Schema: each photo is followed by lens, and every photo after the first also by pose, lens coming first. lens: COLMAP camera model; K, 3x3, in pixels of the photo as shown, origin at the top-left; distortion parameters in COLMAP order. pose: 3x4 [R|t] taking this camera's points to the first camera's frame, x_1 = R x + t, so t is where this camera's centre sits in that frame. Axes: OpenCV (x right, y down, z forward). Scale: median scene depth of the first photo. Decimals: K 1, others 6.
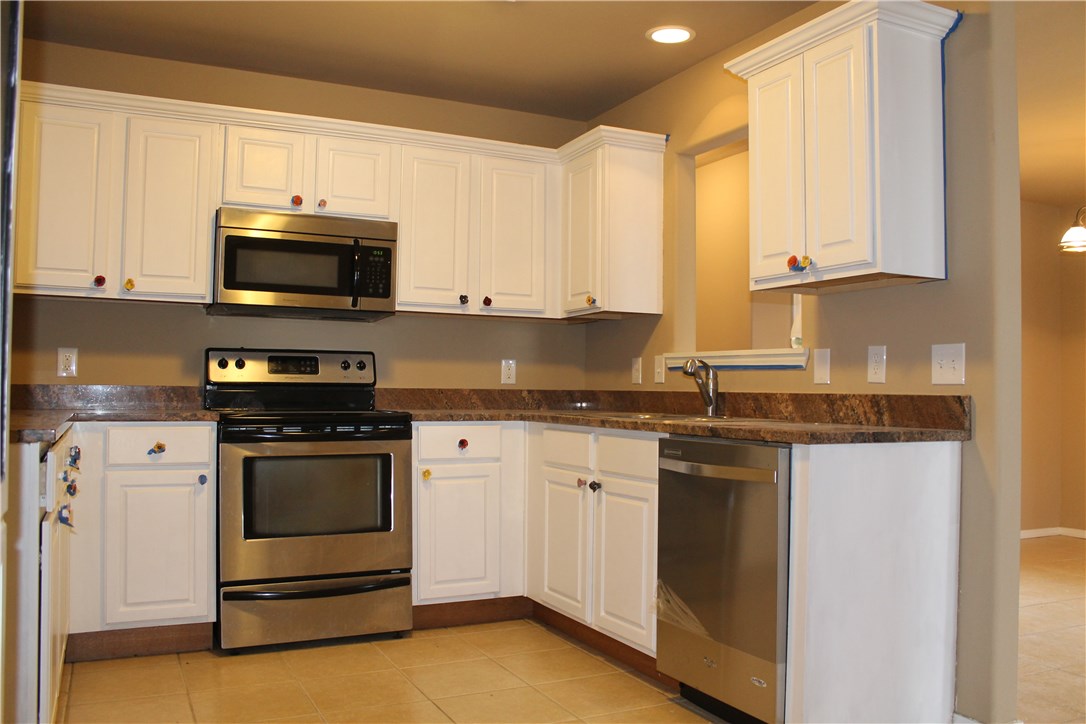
lens RADIAL K [[926.9, 0, 542.4], [0, 926.9, 373.4], [0, 0, 1]] dist [-0.168777, 0.139710]
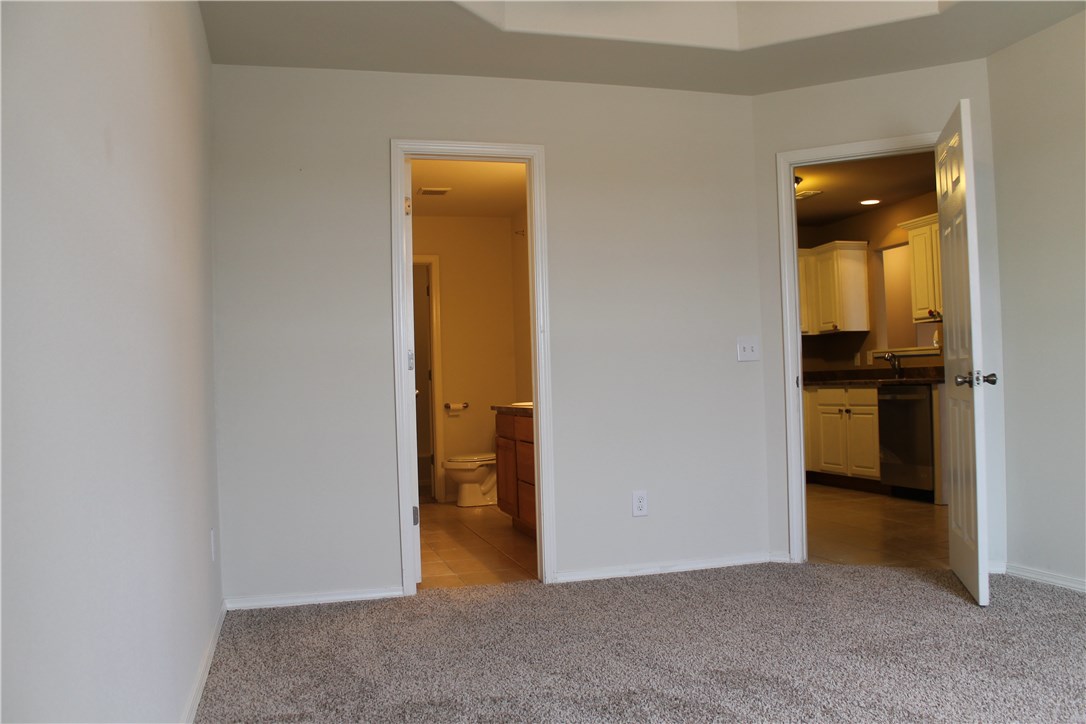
lens RADIAL K [[926.9, 0, 543.6], [0, 926.9, 364.1], [0, 0, 1]] dist [-0.168777, 0.139710]
pose [[0.983500, -0.047576, -0.174541, -0.267395], [0.046874, 0.998868, -0.008141, -0.010148], [0.174731, -0.000175, 0.984616, -1.265023]]
